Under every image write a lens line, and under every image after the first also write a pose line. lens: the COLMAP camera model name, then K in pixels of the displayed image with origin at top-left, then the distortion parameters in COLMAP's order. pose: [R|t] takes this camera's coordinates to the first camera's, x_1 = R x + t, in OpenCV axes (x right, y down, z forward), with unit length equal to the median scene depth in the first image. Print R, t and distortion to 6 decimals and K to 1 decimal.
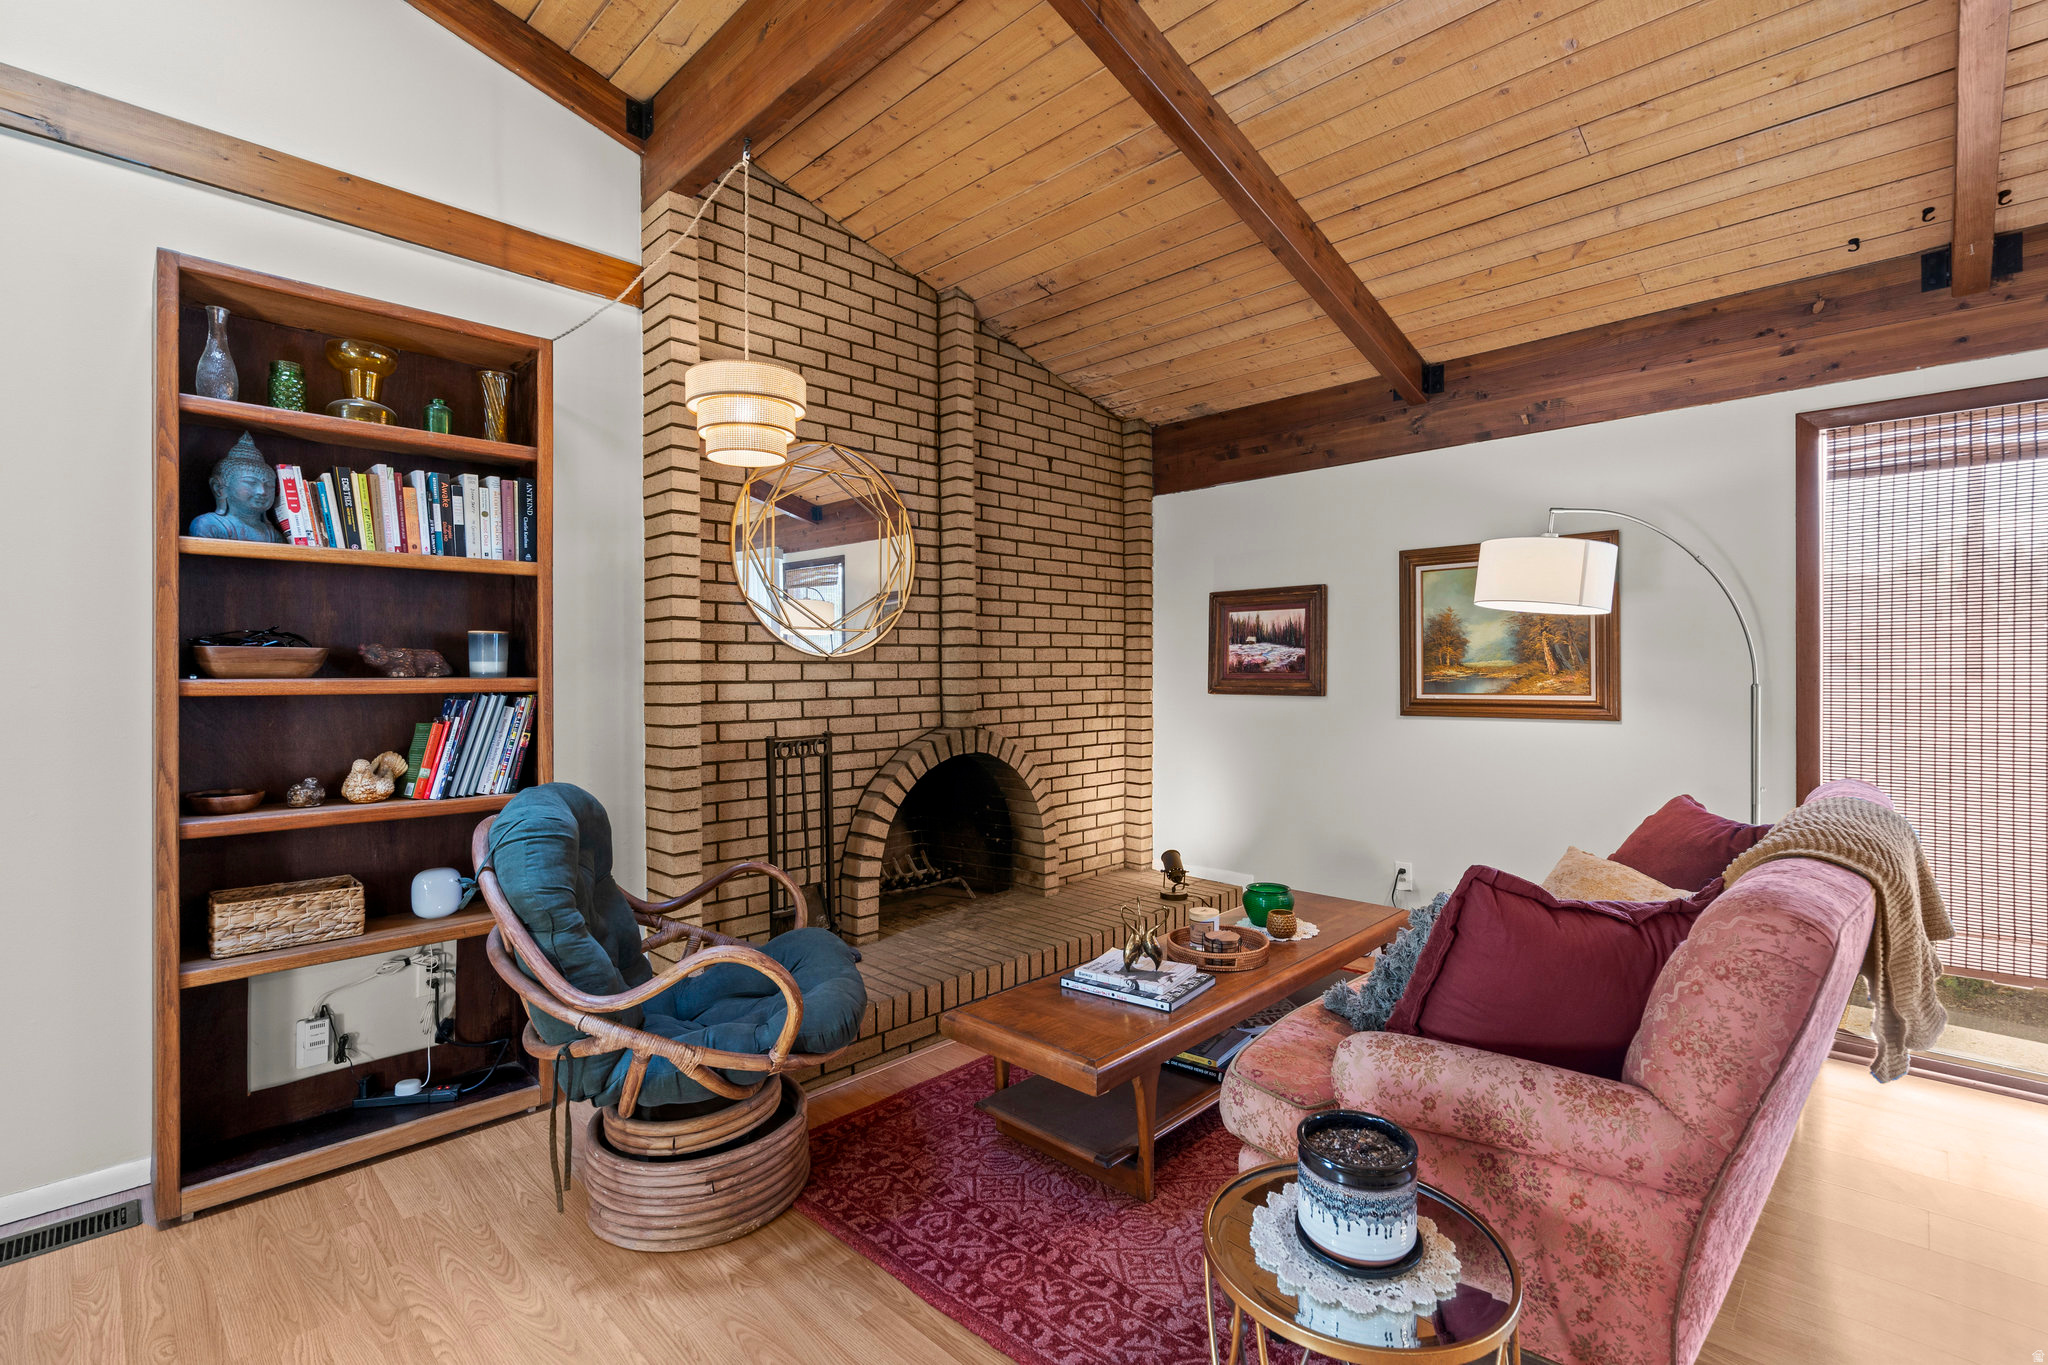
lens RADIAL K [[940.1, 0, 1027.6], [0, 940.1, 670.8], [0, 0, 1]] dist [-0.003566, 0.002807]
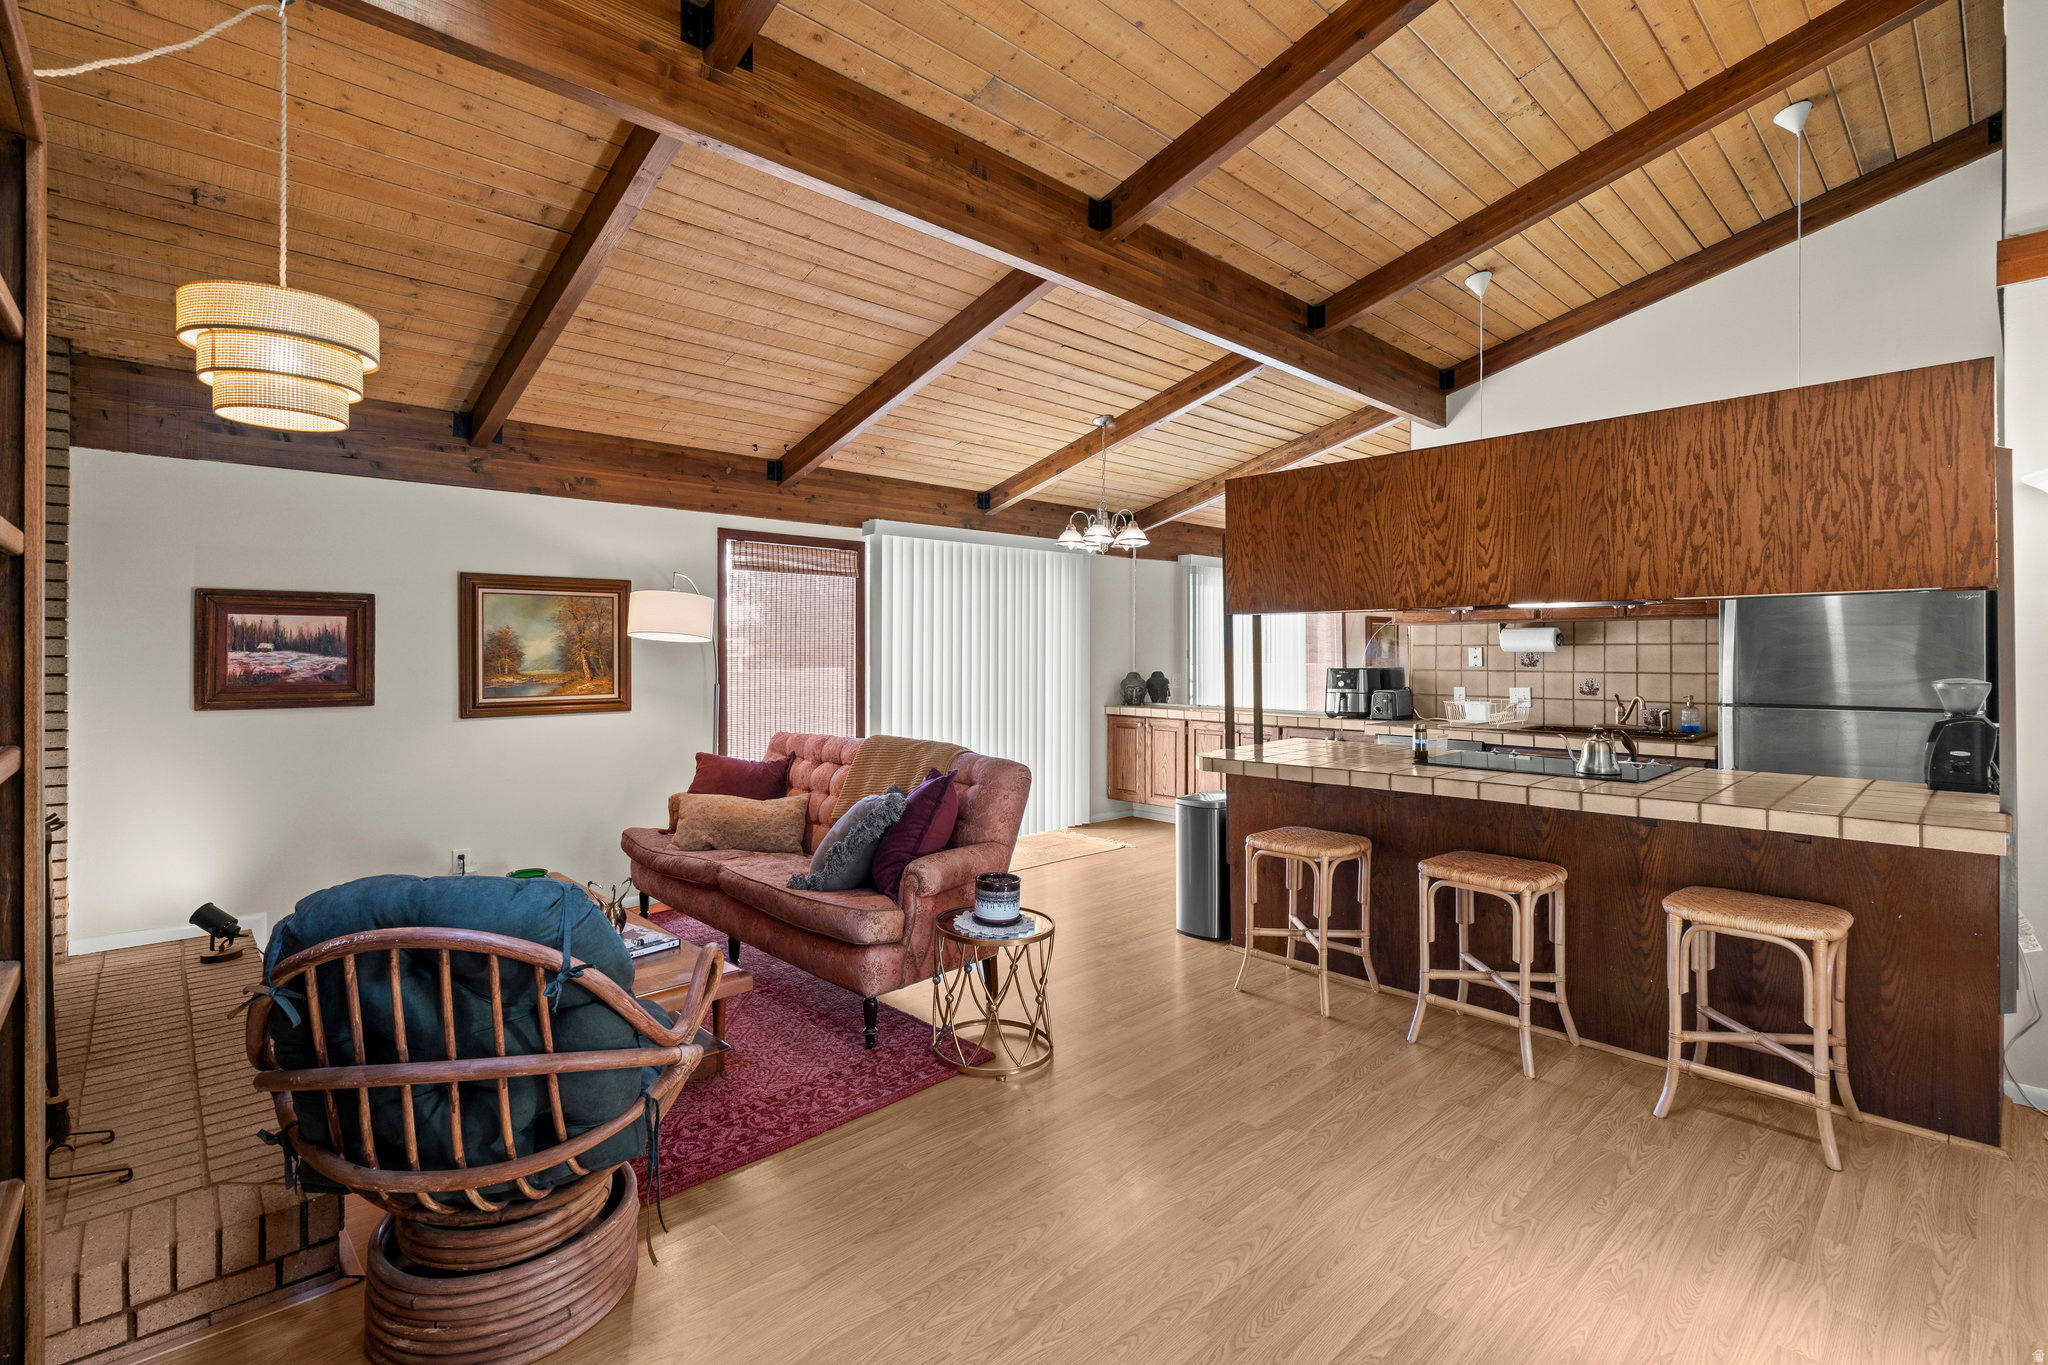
lens RADIAL K [[940.1, 0, 1032.6], [0, 940.1, 651.5], [0, 0, 1]] dist [-0.003566, 0.002807]
pose [[0.040194, 0.001575, 0.999191, -0.891162], [-0.002028, 0.999997, -0.001494, -0.041218], [-0.999190, -0.001966, 0.040197, 0.341507]]
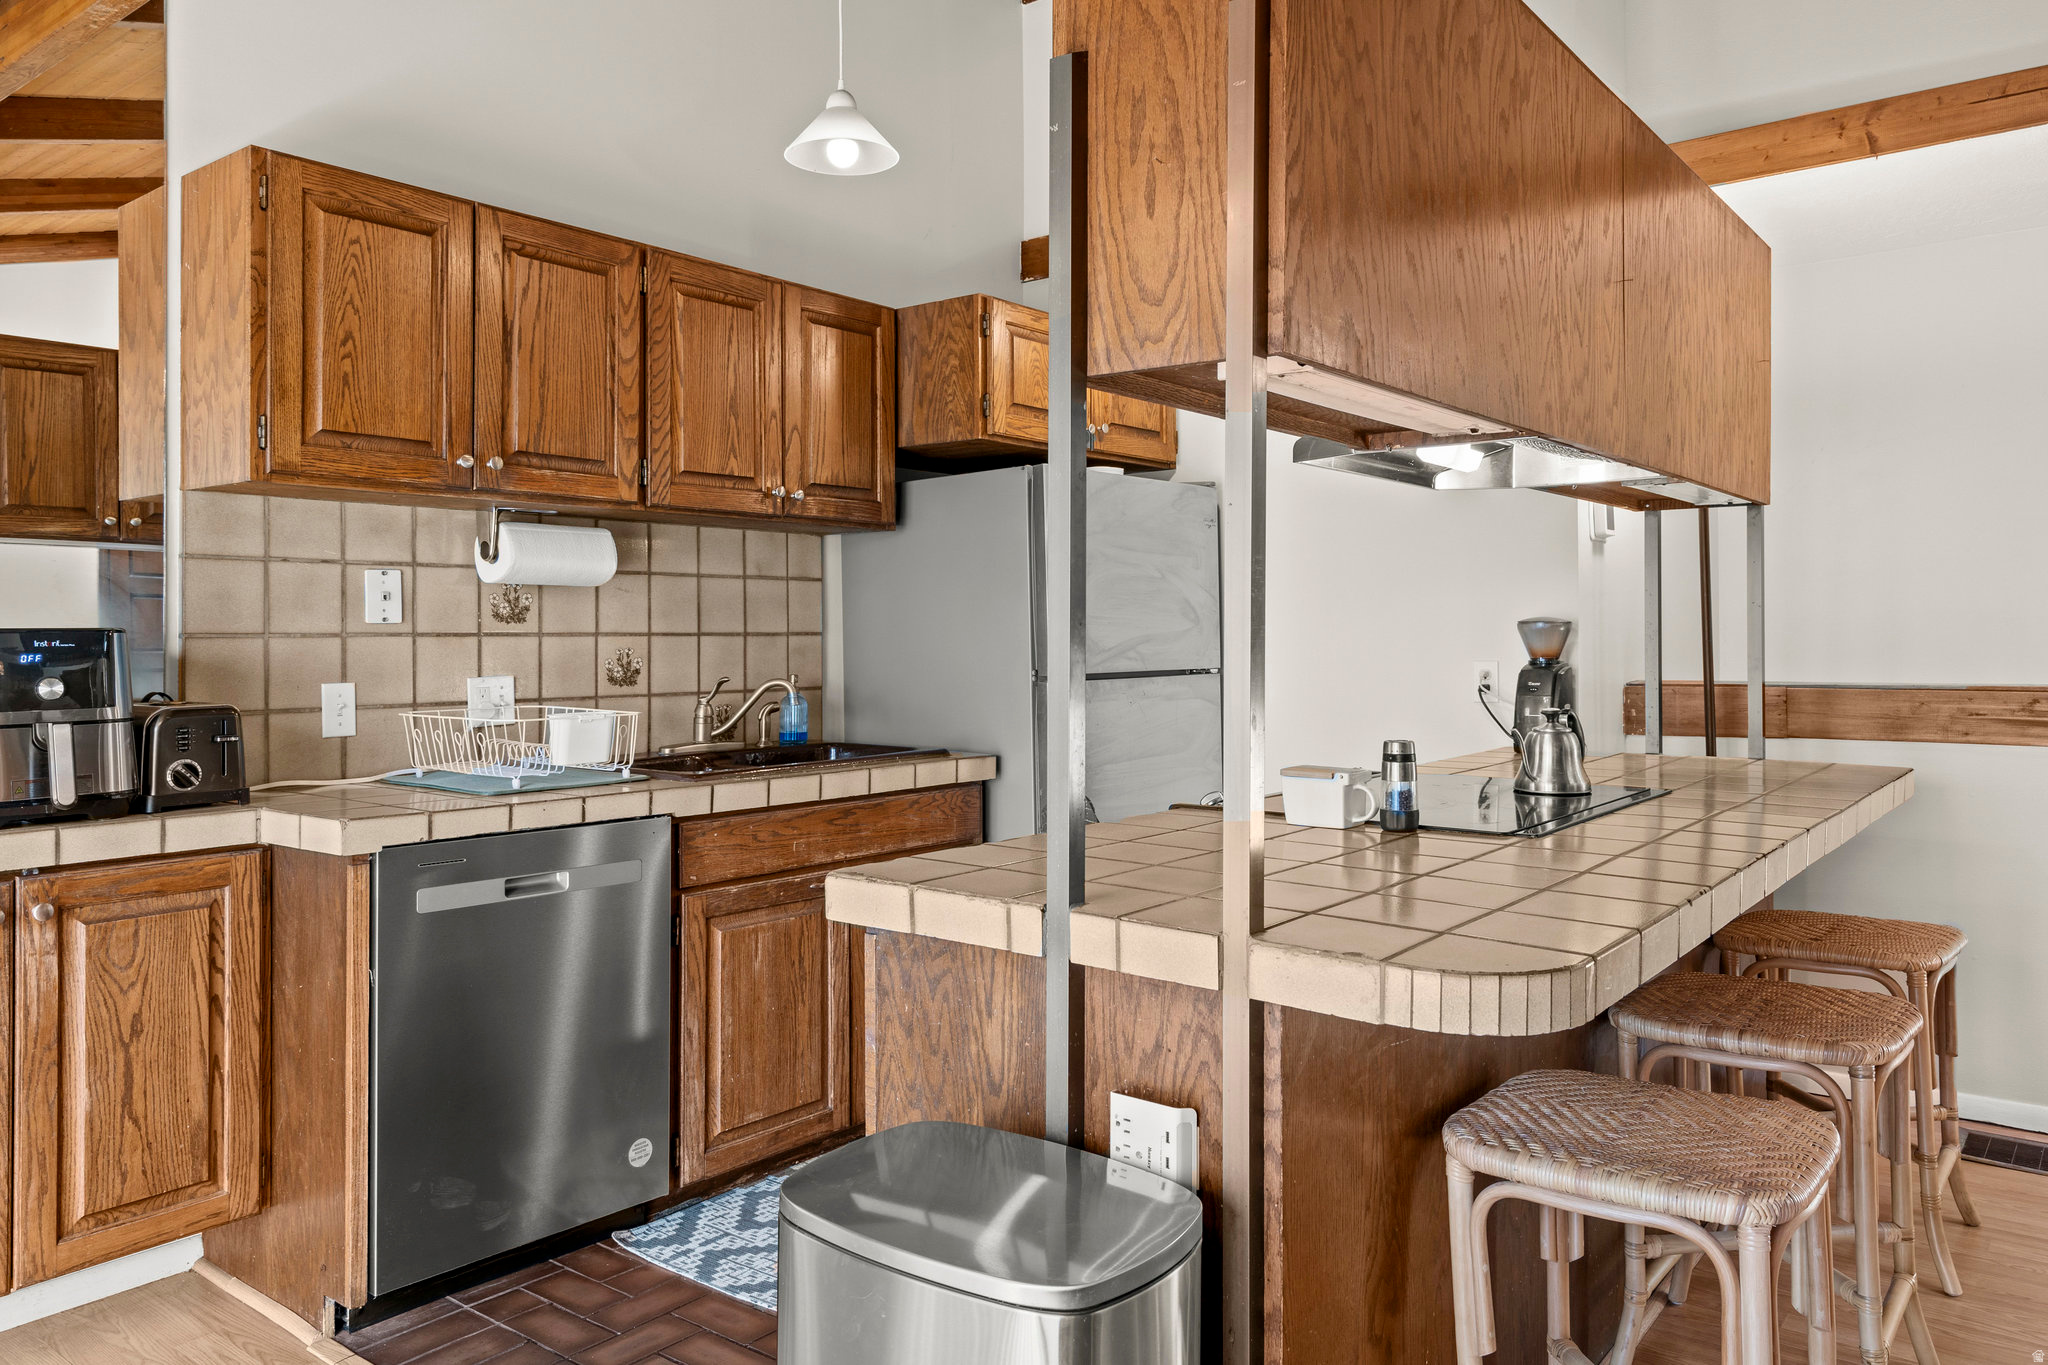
lens RADIAL K [[1428.6, 0, 1036.5], [0, 1428.6, 627.3], [0, 0, 1]] dist [0.004917, 0.003224]
pose [[-0.995539, 0.007042, -0.094087, 0.654145], [0.008096, 0.999909, -0.010824, 0.001492], [0.094002, -0.011537, -0.995505, 0.591385]]
